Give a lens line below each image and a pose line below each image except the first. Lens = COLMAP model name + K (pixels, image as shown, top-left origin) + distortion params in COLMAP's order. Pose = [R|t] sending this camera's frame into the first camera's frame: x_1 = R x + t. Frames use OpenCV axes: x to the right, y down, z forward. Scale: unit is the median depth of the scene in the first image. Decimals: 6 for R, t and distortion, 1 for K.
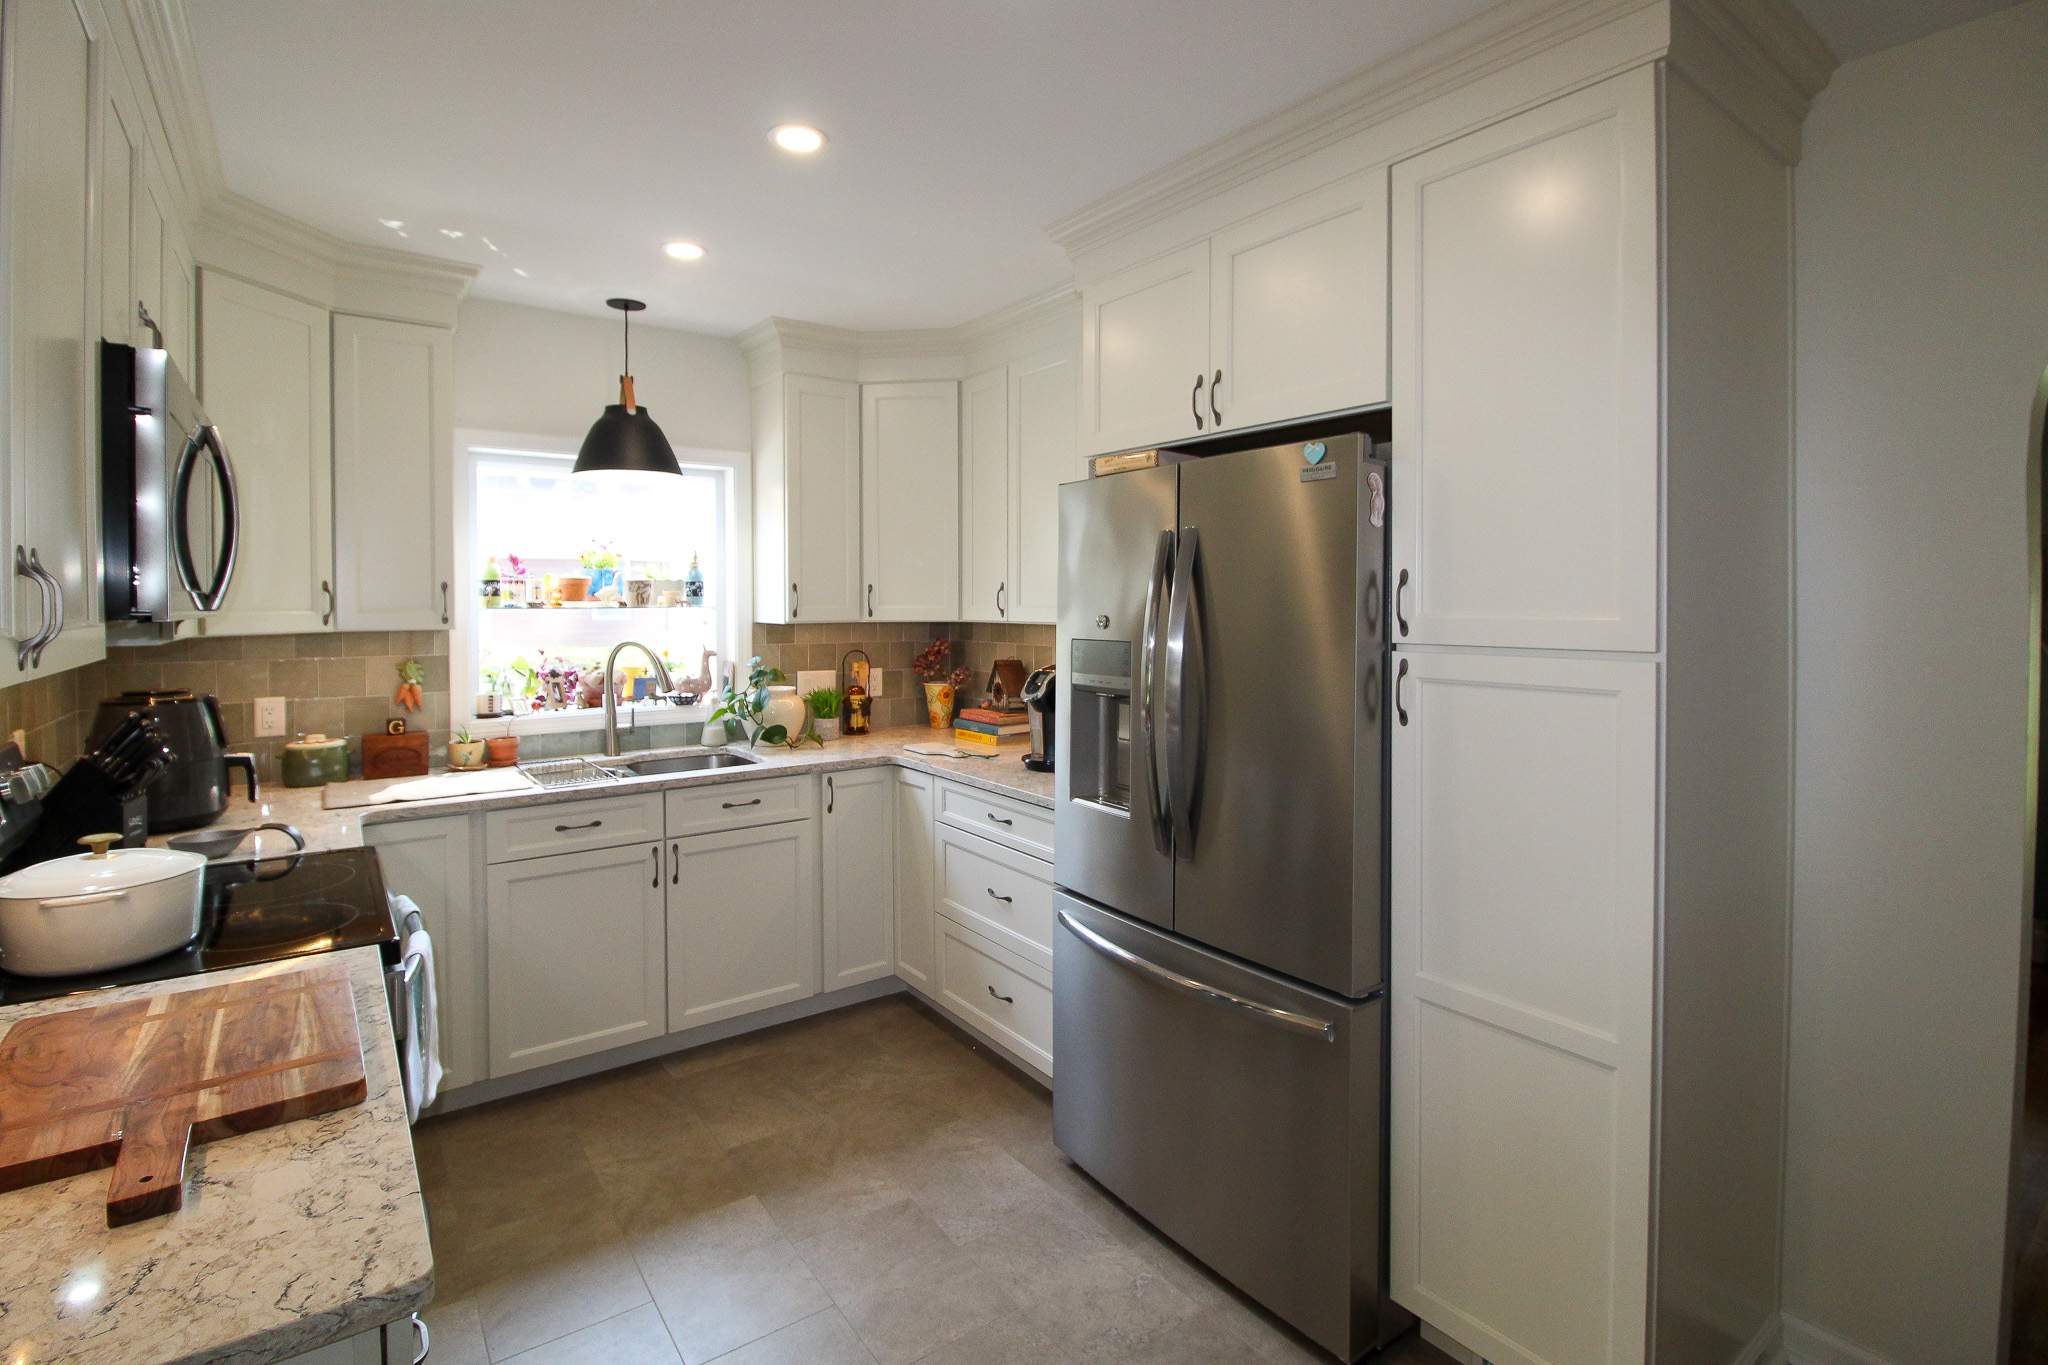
lens RADIAL K [[971.7, 0, 1020.9], [0, 971.7, 612.7], [0, 0, 1]] dist [-0.020021, -0.002939]
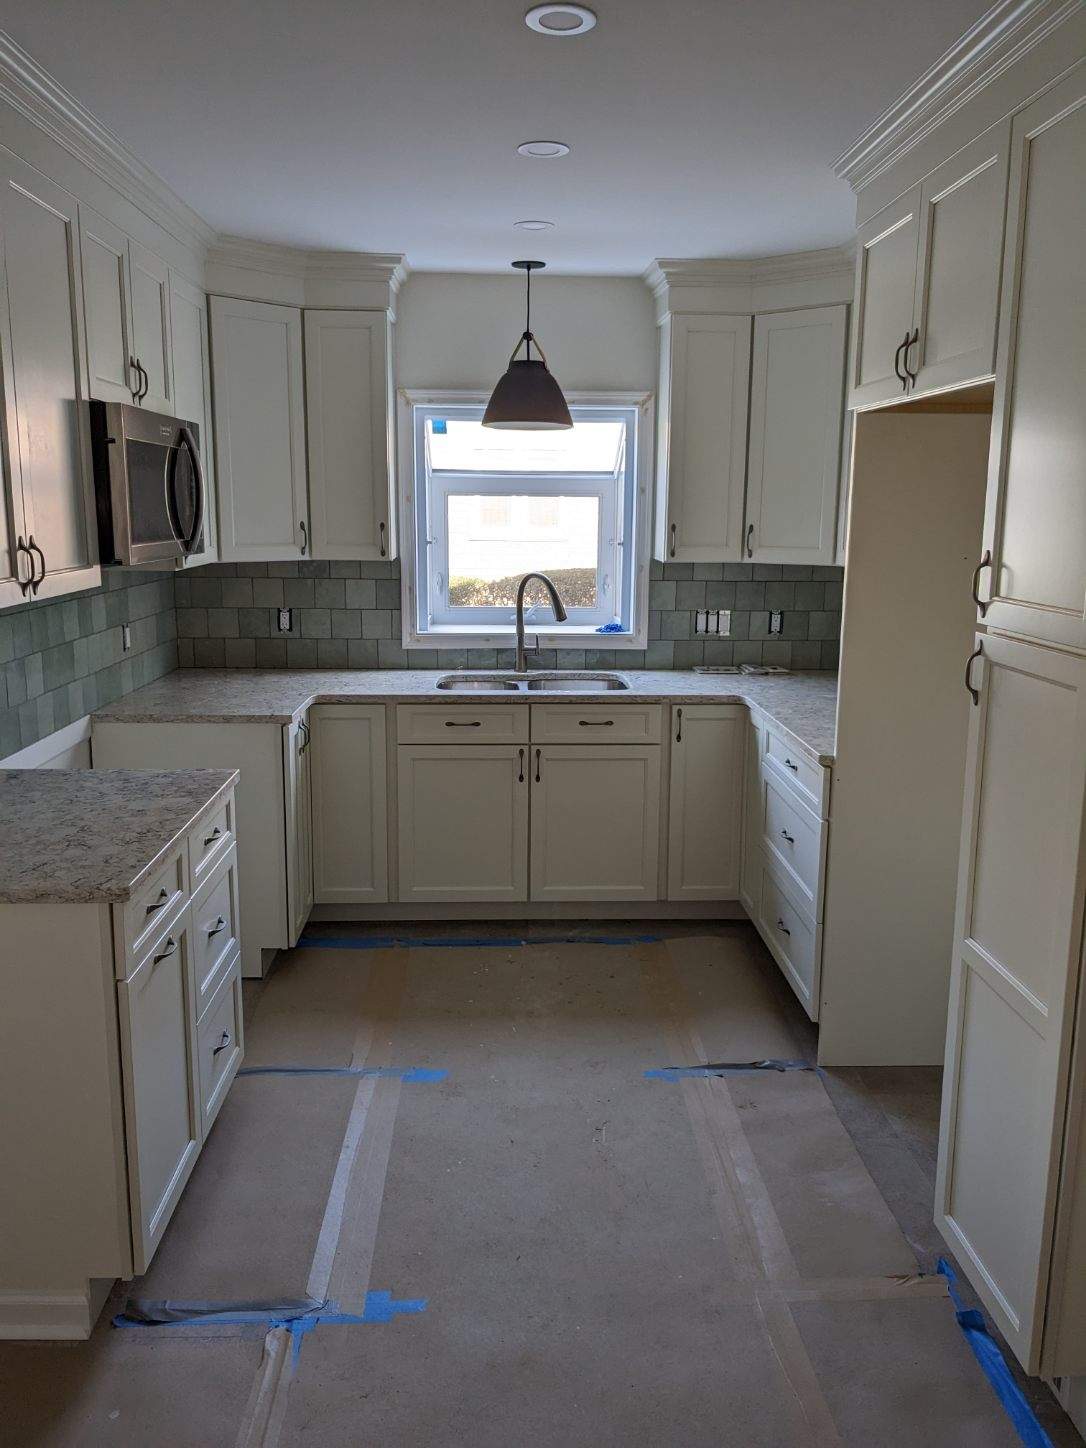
lens RADIAL K [[1154.5, 0, 534.2], [0, 1154.5, 727.1], [0, 0, 1]] dist [0.019918, -0.035145]
pose [[0.828250, 0.115845, -0.548254, 0.393831], [-0.017556, 0.983281, 0.181244, -0.042182], [0.560084, -0.140491, 0.816436, -0.148183]]
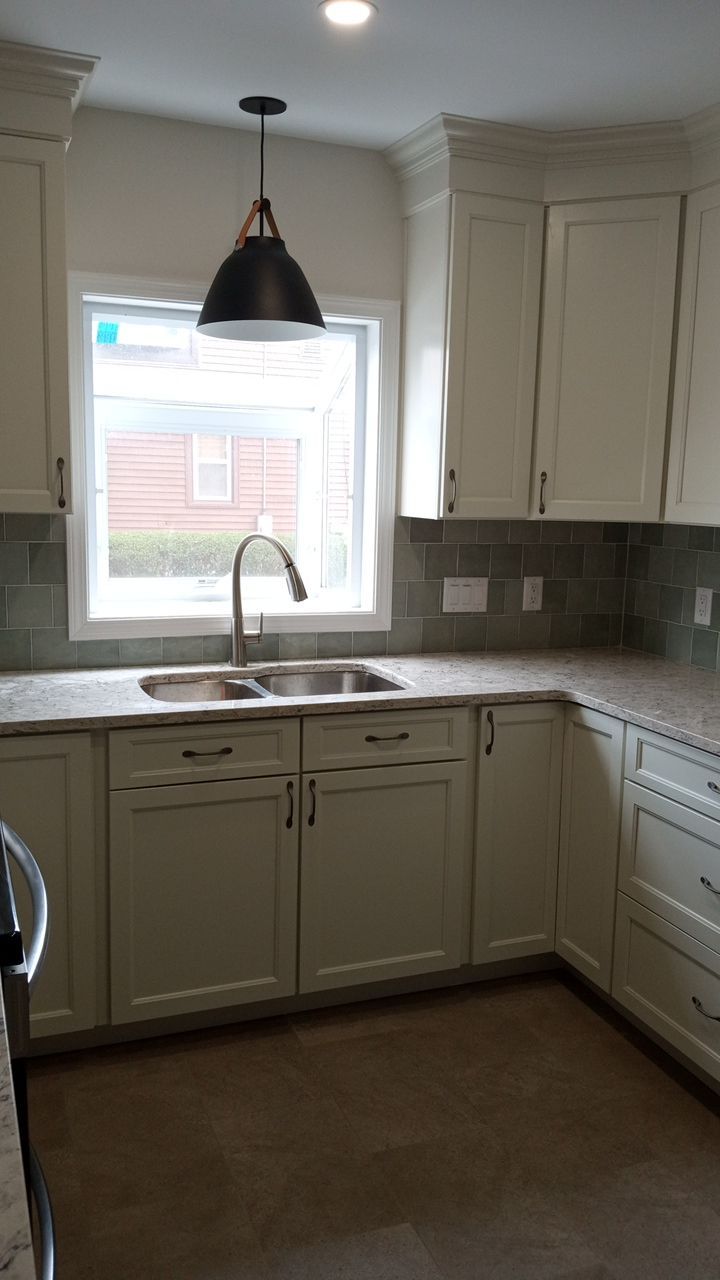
lens RADIAL K [[1044.8, 0, 347.2], [0, 1044.8, 642.4], [0, 0, 1]] dist [0.057089, -0.117750]
pose [[0.966514, 0.065204, -0.248192, -0.103976], [-0.030259, 0.989391, 0.142094, -0.009400], [0.254824, -0.129826, 0.958233, 0.142774]]
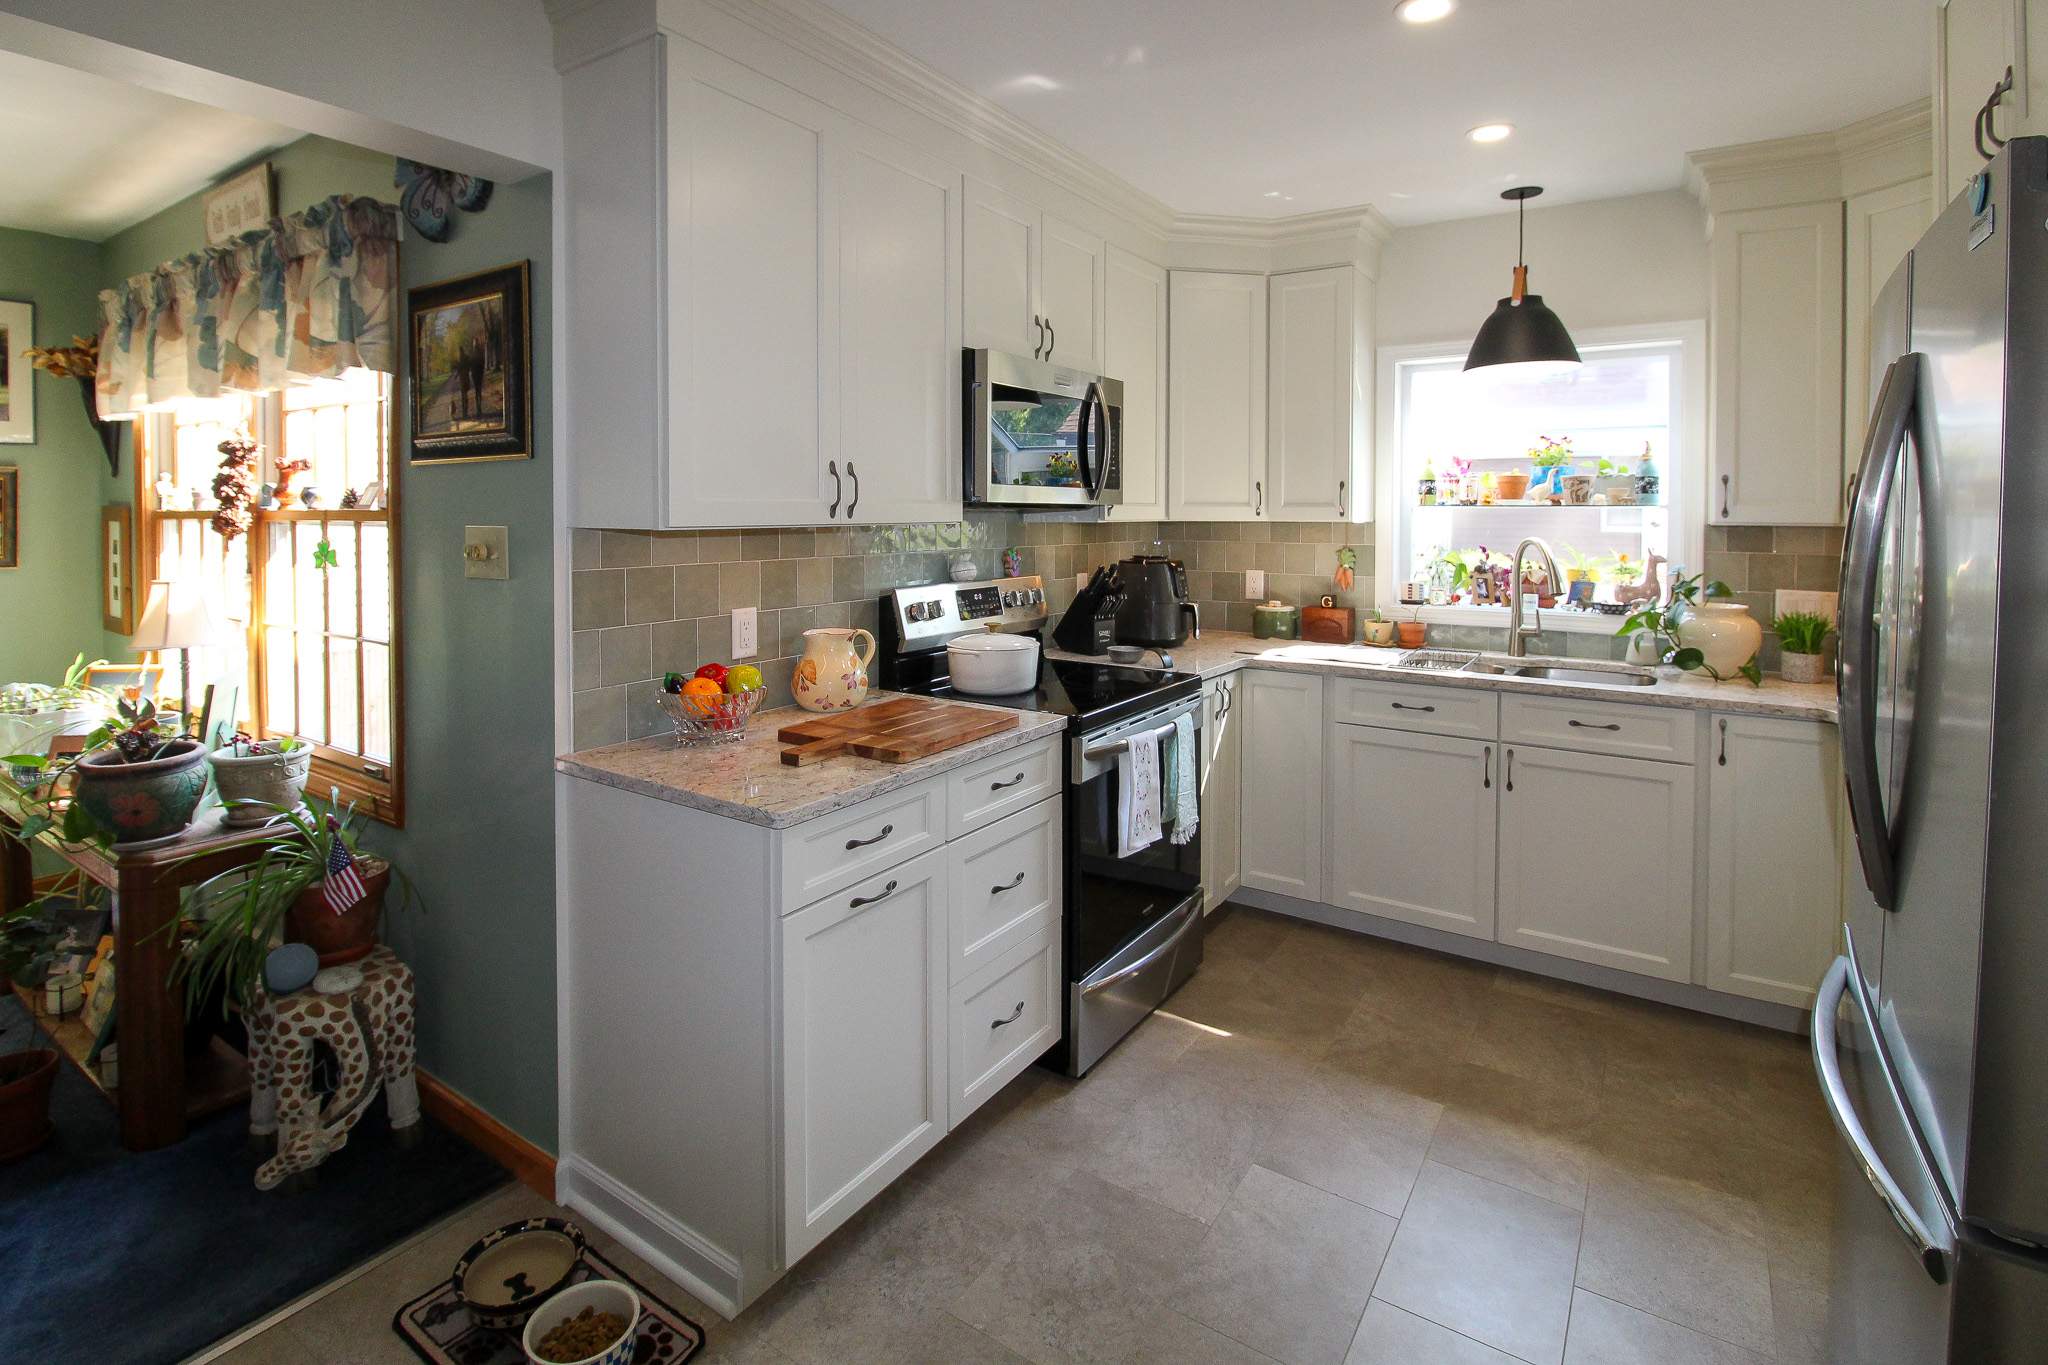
lens RADIAL K [[996.5, 0, 995.4], [0, 996.5, 528.2], [0, 0, 1]] dist [-0.015189, -0.004446]
pose [[0.329417, 0.022582, -0.943915, 0.380527], [-0.017569, 0.999687, 0.017785, 0.010738], [0.944021, 0.010725, 0.329711, 0.182431]]
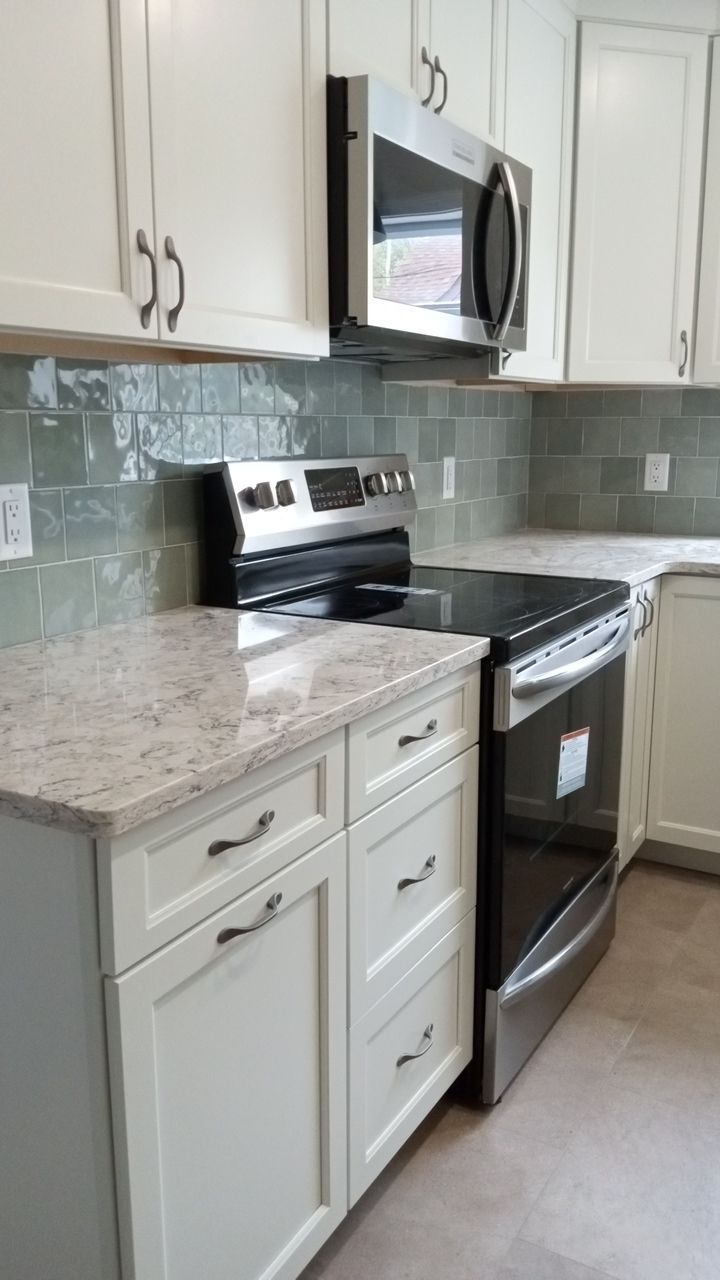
lens RADIAL K [[1044.8, 0, 357.2], [0, 1044.8, 644.2], [0, 0, 1]] dist [0.057089, -0.117750]
pose [[0.408869, 0.191400, -0.892296, 0.148908], [-0.014229, 0.978977, 0.203473, 0.058597], [0.912482, -0.070498, 0.402997, 0.196080]]
